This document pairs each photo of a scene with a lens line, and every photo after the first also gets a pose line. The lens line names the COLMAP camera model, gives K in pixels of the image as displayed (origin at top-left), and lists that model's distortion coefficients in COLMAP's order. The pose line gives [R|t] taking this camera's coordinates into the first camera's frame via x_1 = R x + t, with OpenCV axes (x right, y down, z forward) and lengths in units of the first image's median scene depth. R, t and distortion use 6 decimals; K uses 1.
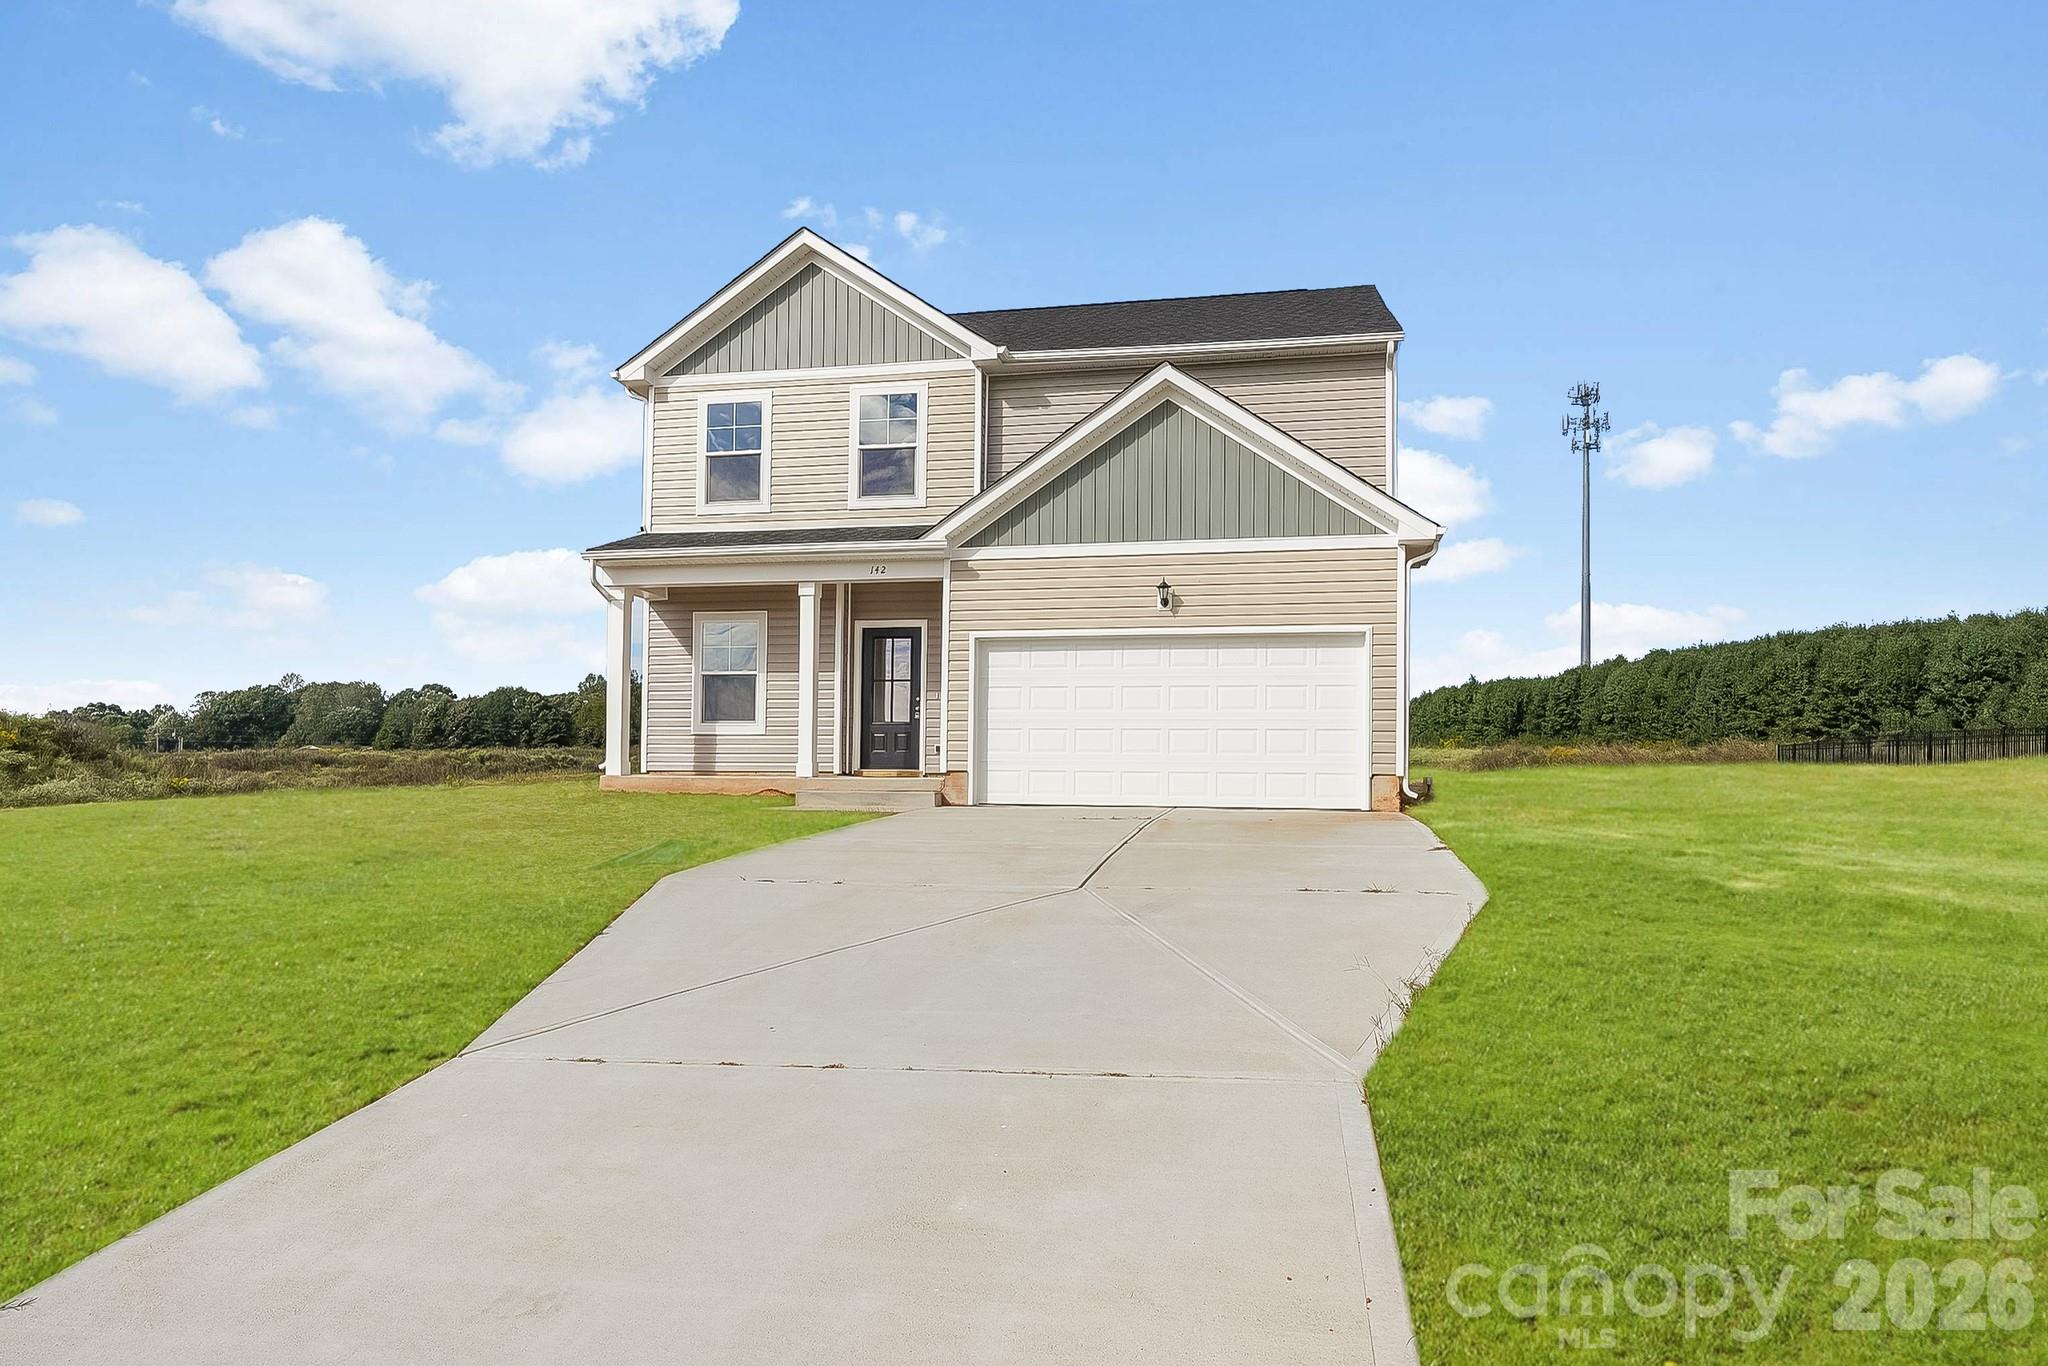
lens RADIAL K [[1236.4, 0, 1026.0], [0, 1236.4, 782.1], [0, 0, 1]] dist [0.001200, 0.000427]
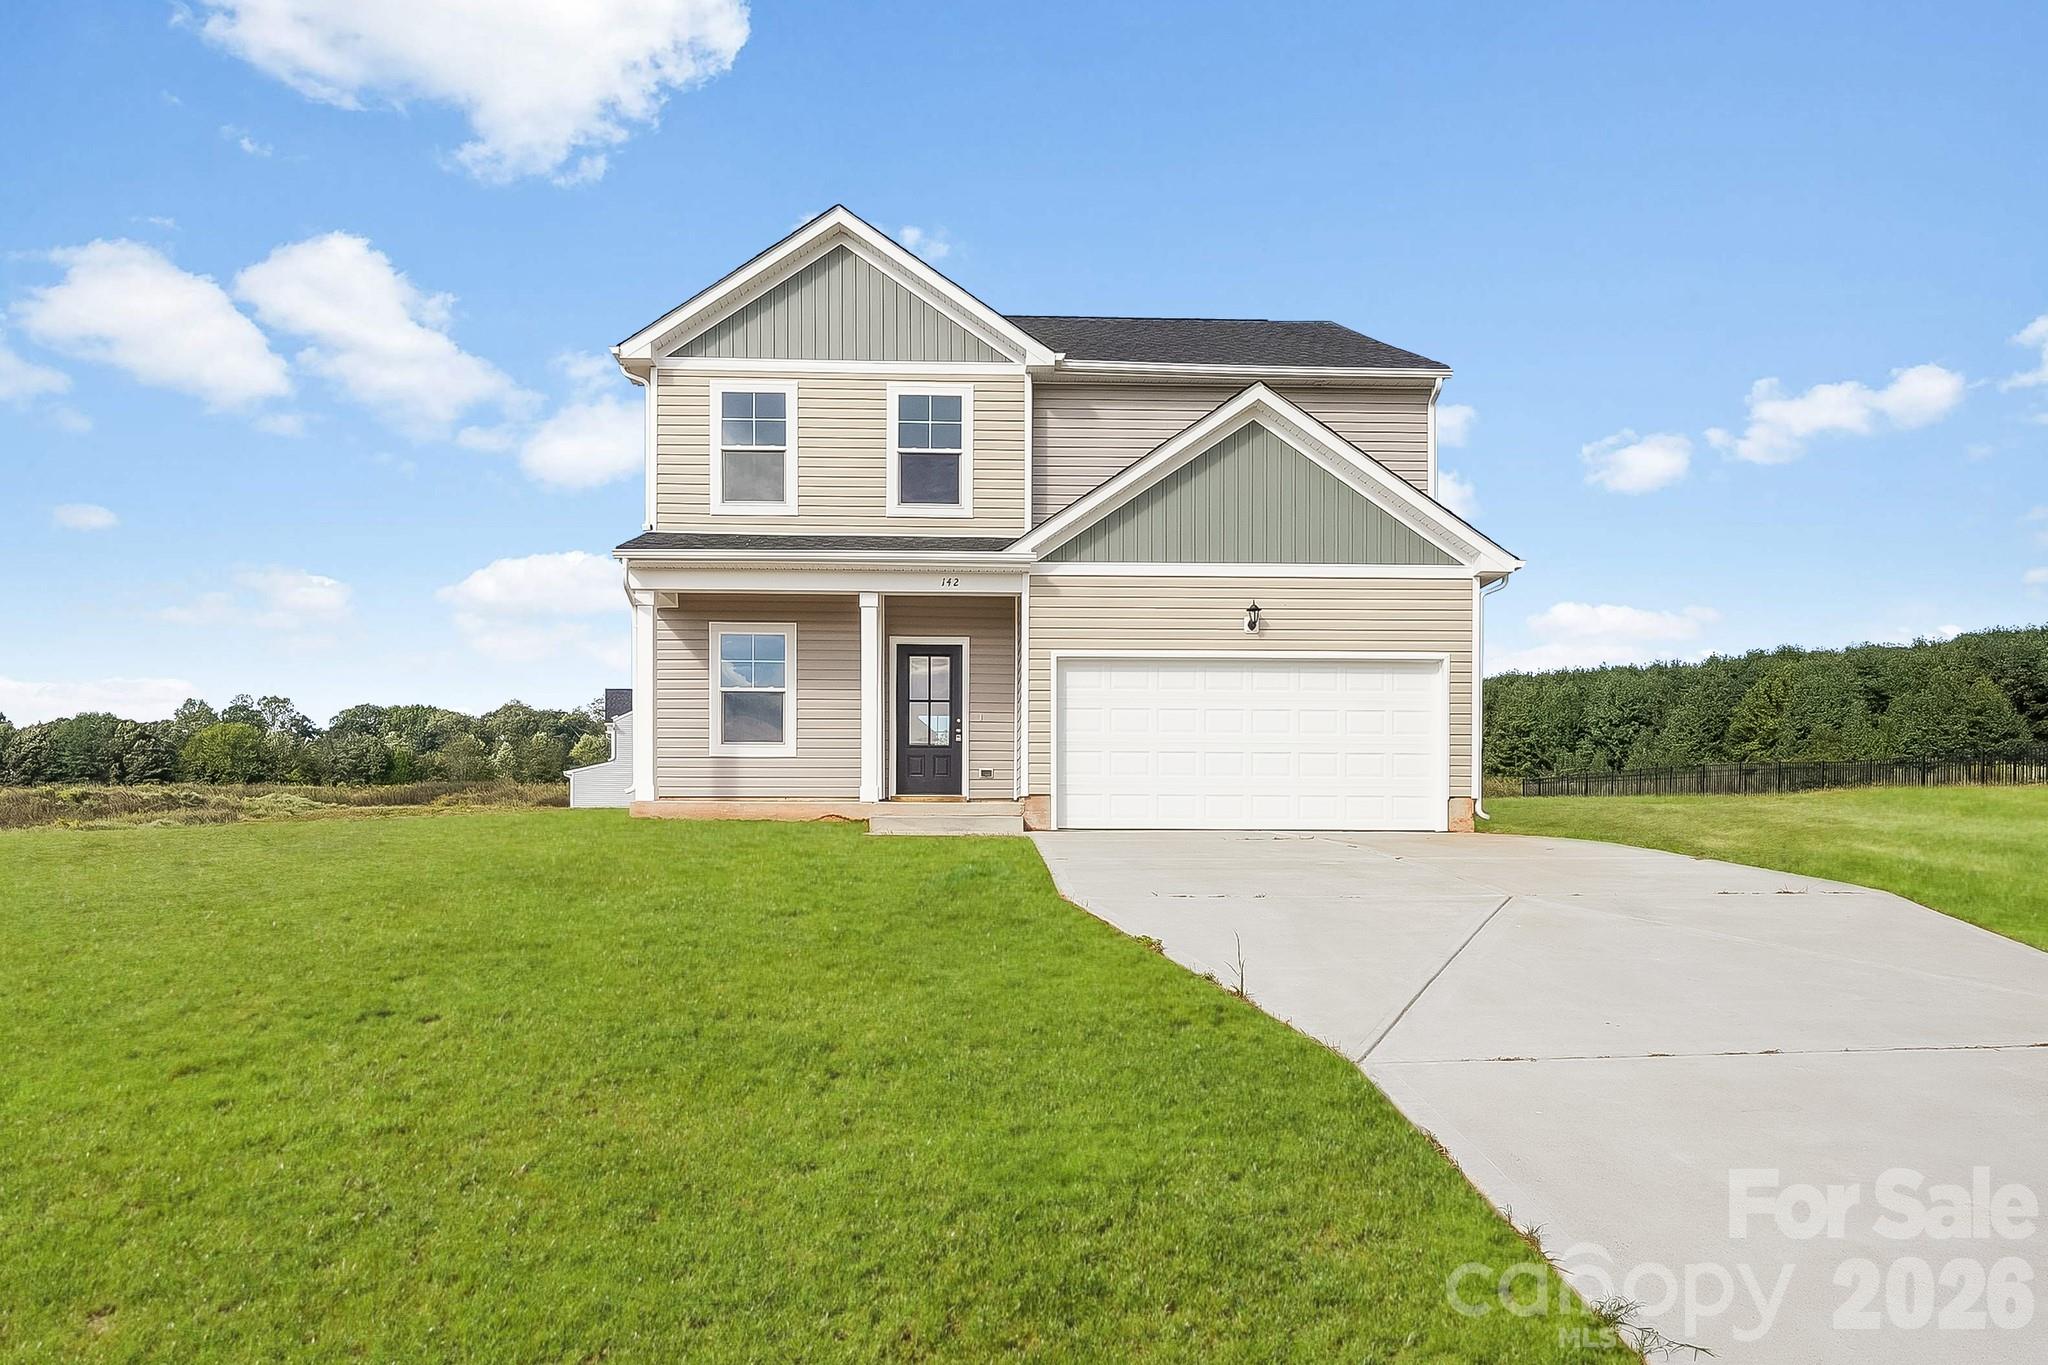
lens RADIAL K [[1271.7, 0, 1019.7], [0, 1271.7, 857.9], [0, 0, 1]] dist [0.002955, 0.000347]
pose [[0.972199, -0.012376, 0.233830, -0.279586], [0.005556, 0.999540, 0.029805, 0.009696], [-0.234091, -0.027677, 0.971821, 0.035016]]
